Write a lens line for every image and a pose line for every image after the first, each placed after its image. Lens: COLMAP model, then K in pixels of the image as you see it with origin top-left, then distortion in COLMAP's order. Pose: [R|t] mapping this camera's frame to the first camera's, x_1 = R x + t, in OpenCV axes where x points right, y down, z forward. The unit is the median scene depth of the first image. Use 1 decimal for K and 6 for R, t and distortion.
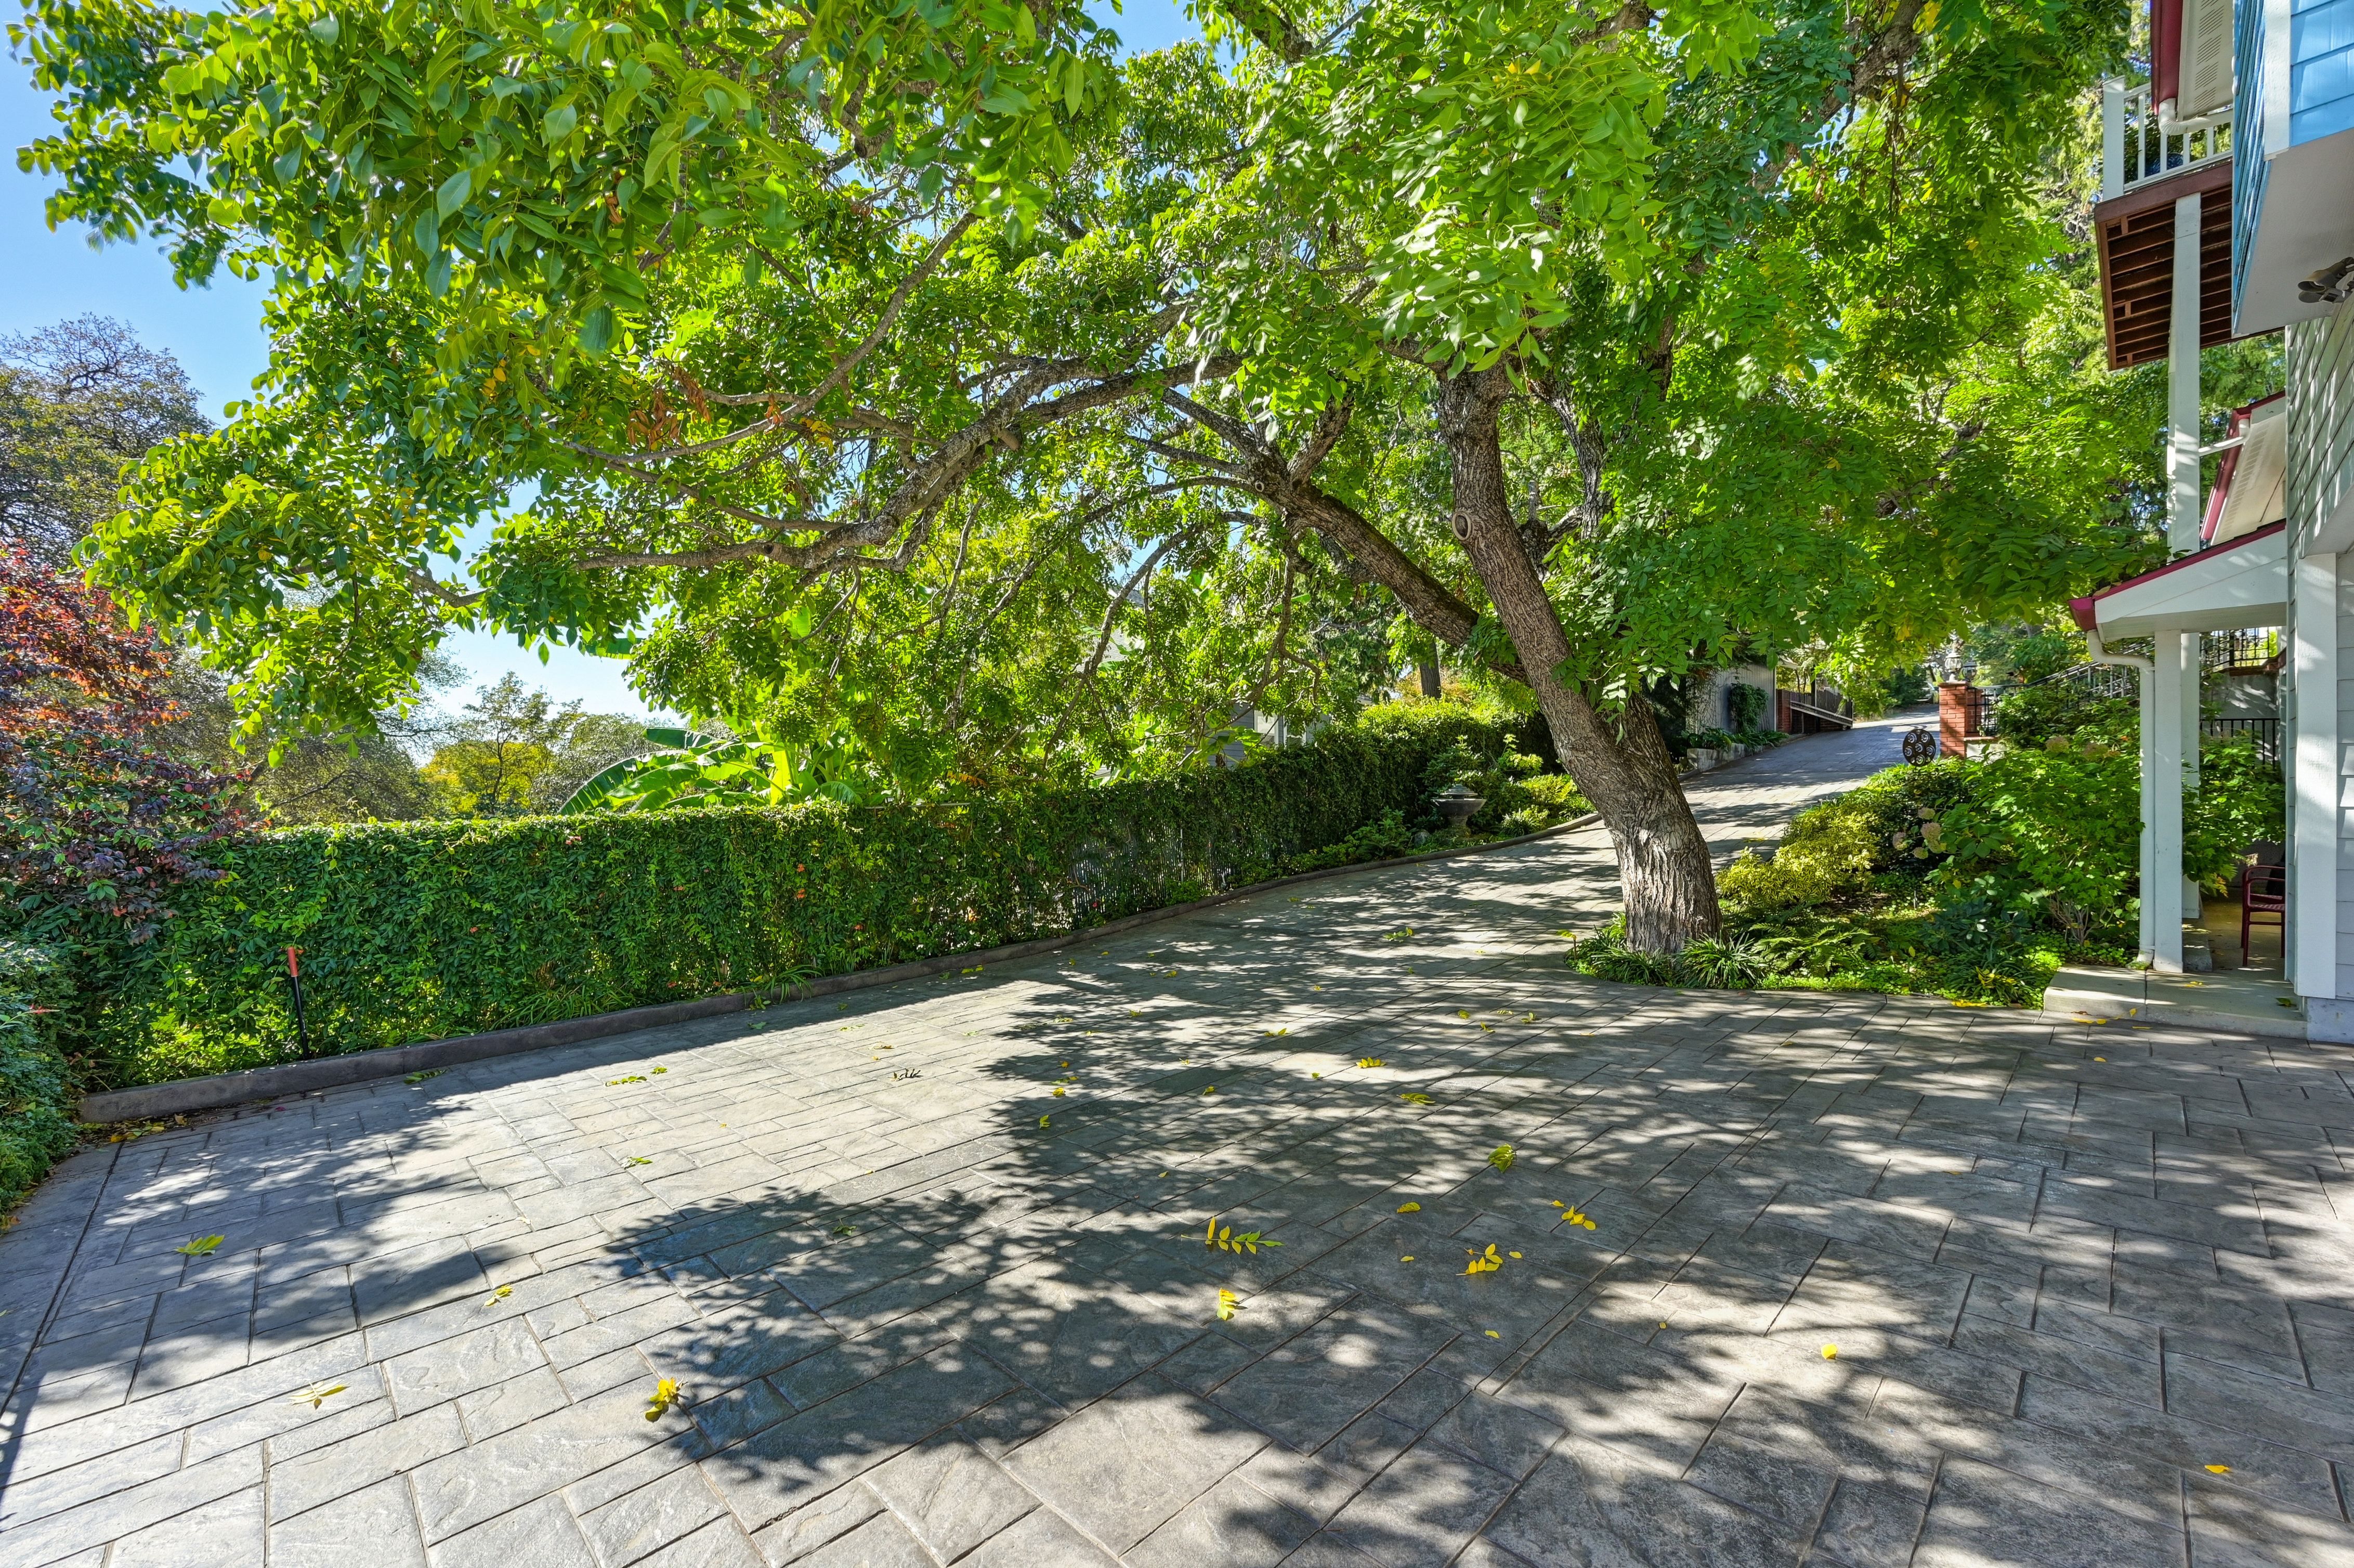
lens RADIAL K [[938.7, 0, 1181.7], [0, 938.7, 789.7], [0, 0, 1]] dist [-0.000244, -0.000214]
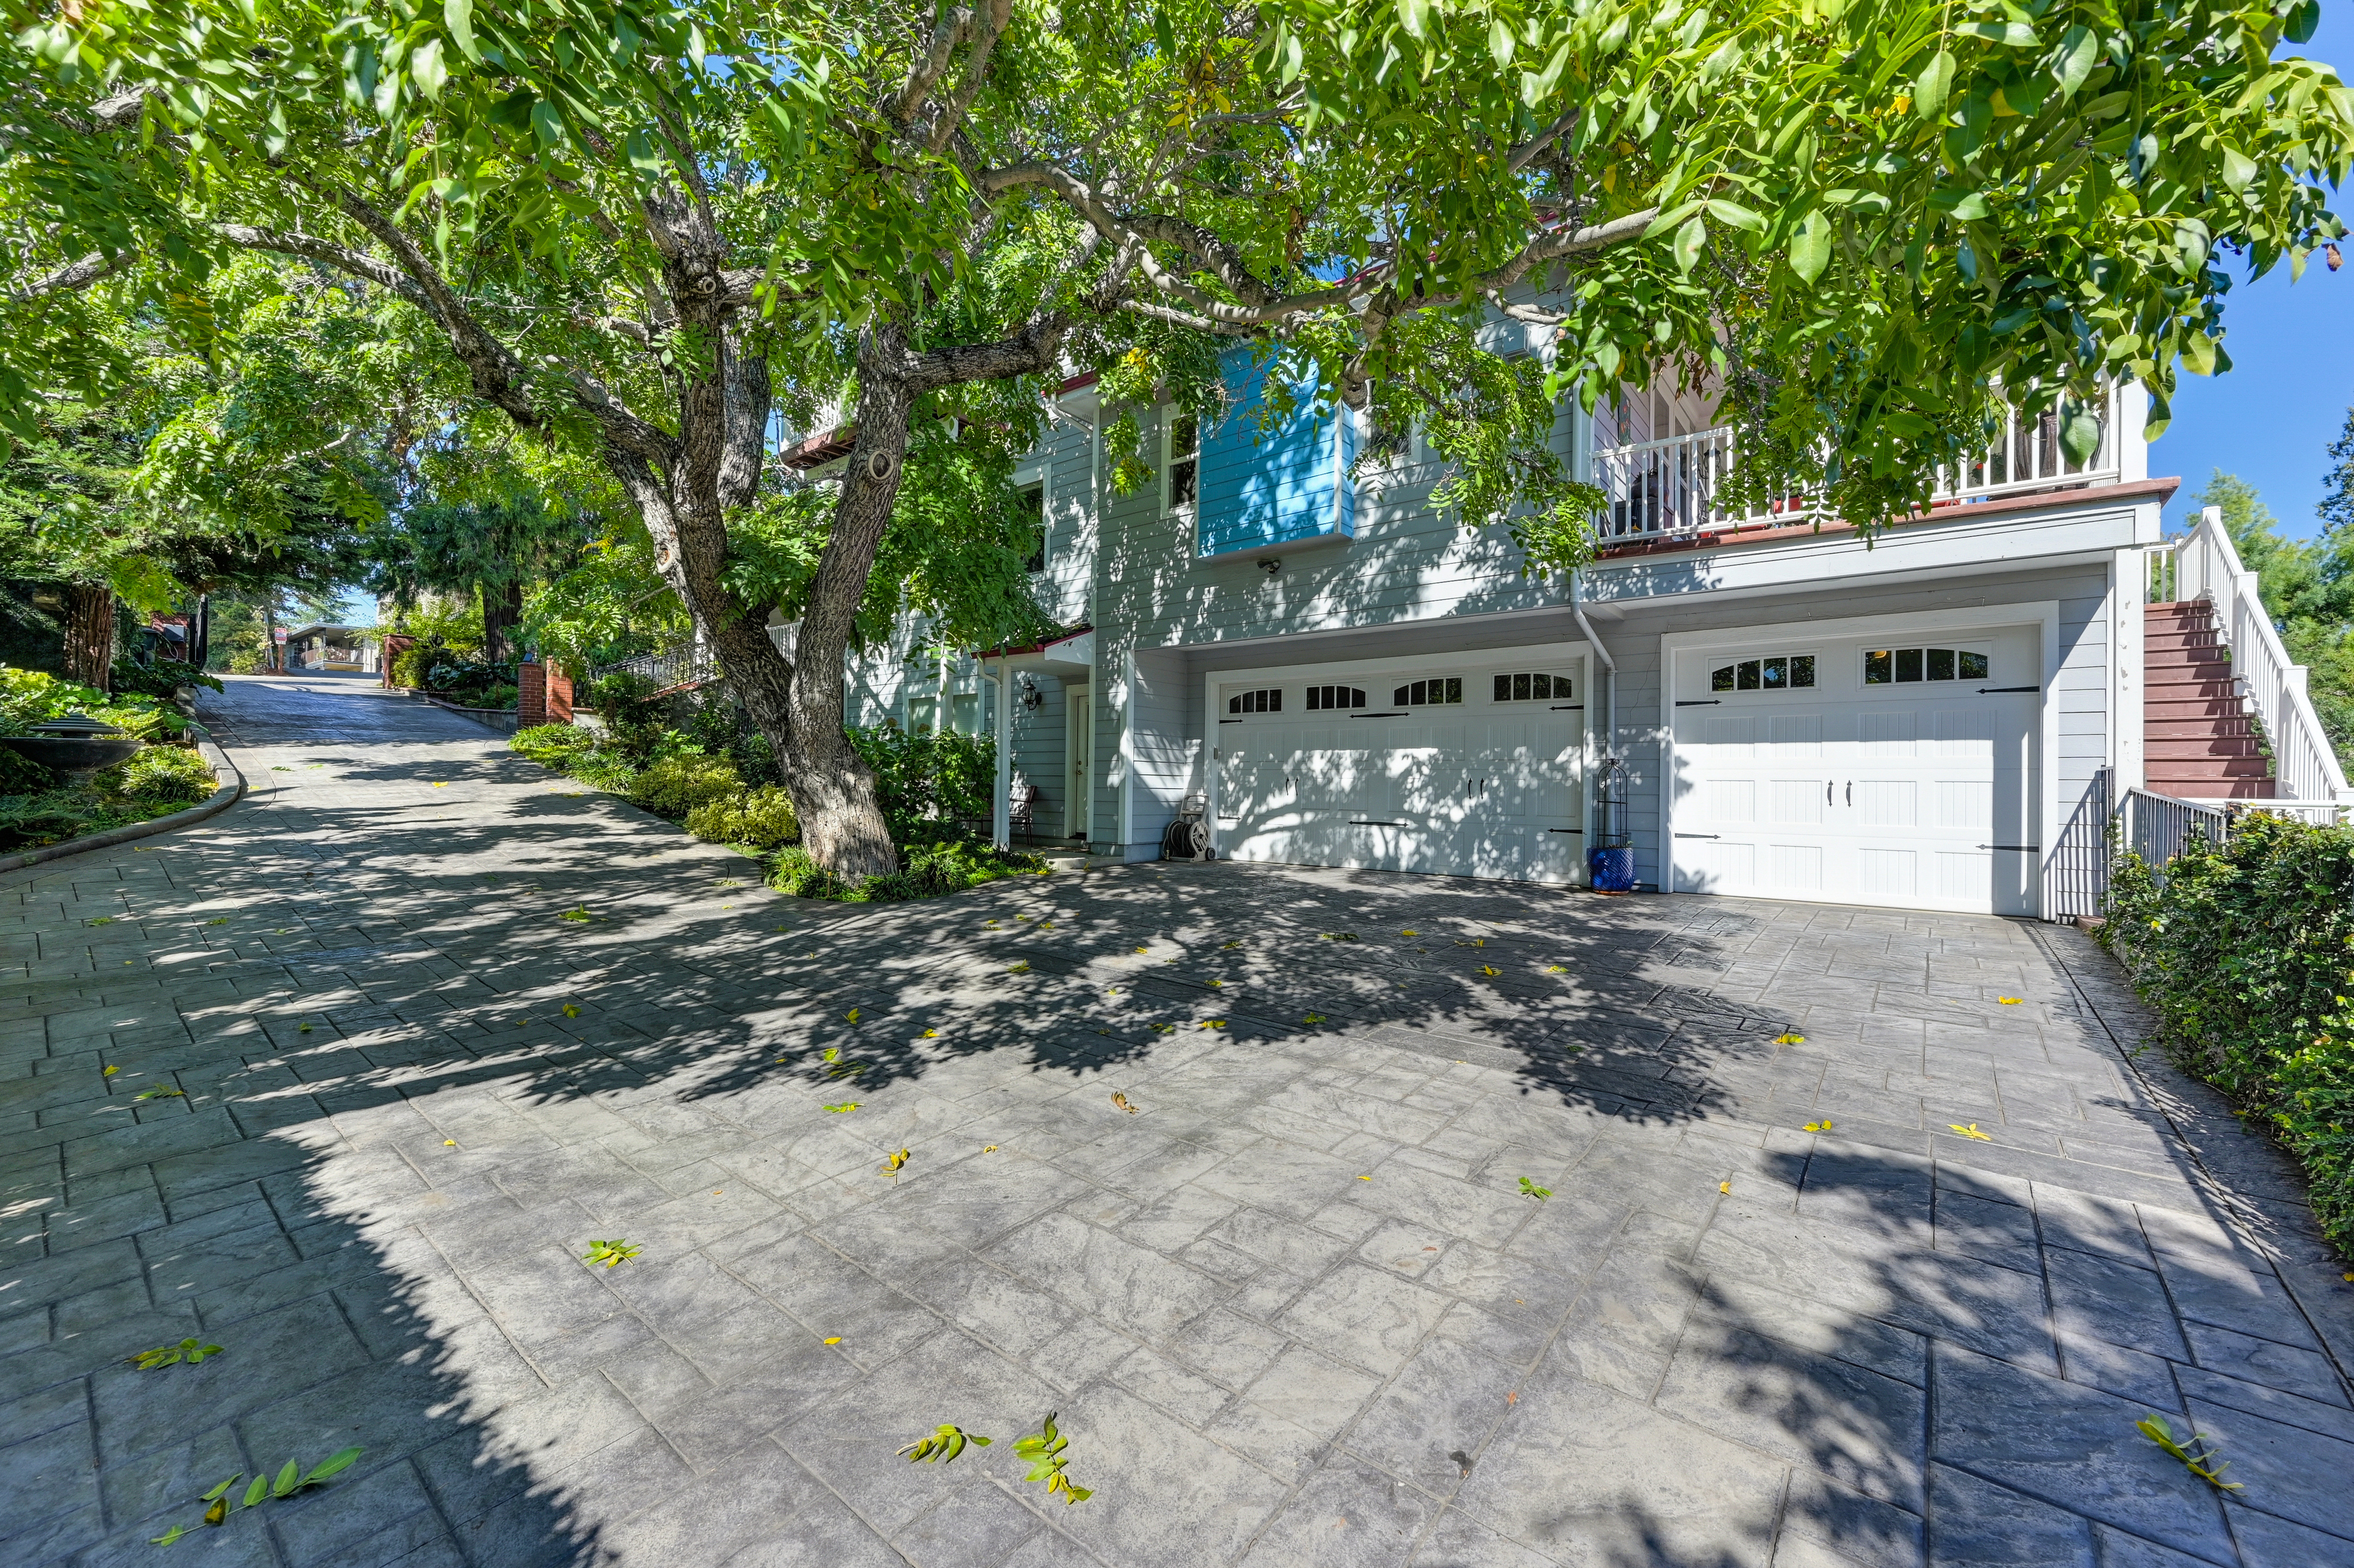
lens RADIAL K [[938.7, 0, 1181.7], [0, 938.7, 789.7], [0, 0, 1]] dist [-0.000244, -0.000214]
pose [[-0.116321, -0.004699, 0.993201, -1.281758], [-0.014508, 0.999890, 0.003031, 0.102769], [-0.993106, -0.014057, -0.116377, 1.378986]]
